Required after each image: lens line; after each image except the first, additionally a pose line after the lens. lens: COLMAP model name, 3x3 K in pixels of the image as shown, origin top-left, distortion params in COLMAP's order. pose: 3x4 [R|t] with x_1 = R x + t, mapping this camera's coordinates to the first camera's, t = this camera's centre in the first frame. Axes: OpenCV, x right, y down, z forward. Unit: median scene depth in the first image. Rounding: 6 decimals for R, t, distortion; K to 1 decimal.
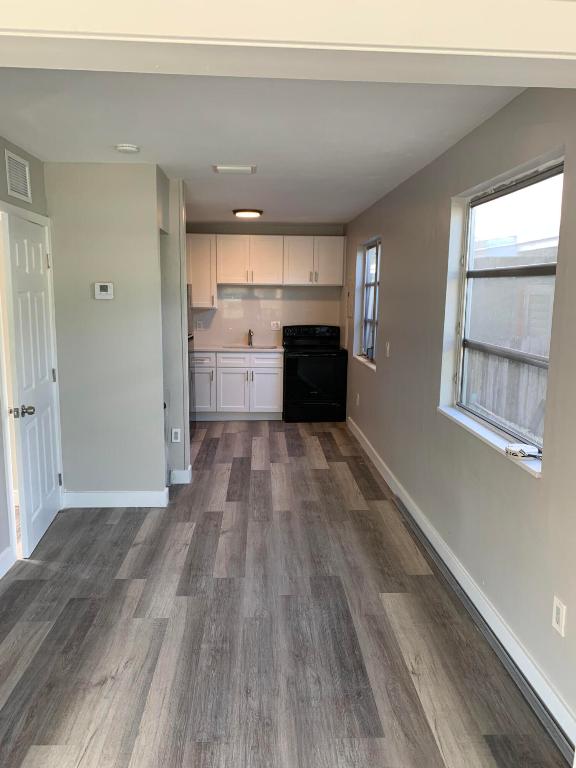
lens RADIAL K [[564.8, 0, 288.0], [0, 564.8, 384.0], [0, 0, 1]] dist [0.004182, 0.000274]
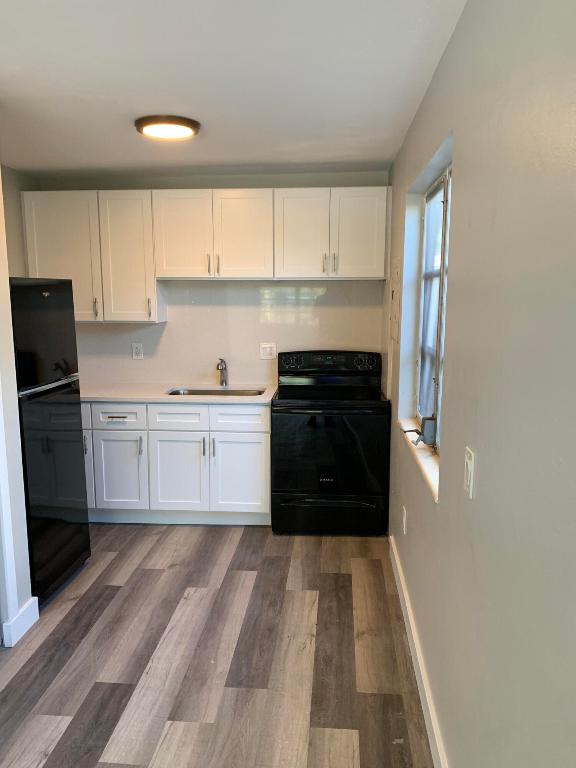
lens RADIAL K [[588.8, 0, 288.0], [0, 588.8, 384.0], [0, 0, 1]] dist [0.005377, -0.001016]
pose [[0.992267, 0.007484, -0.123896, 0.077915], [-0.007634, 0.999971, -0.000740, -0.074922], [0.123887, 0.001680, 0.992295, 0.445177]]
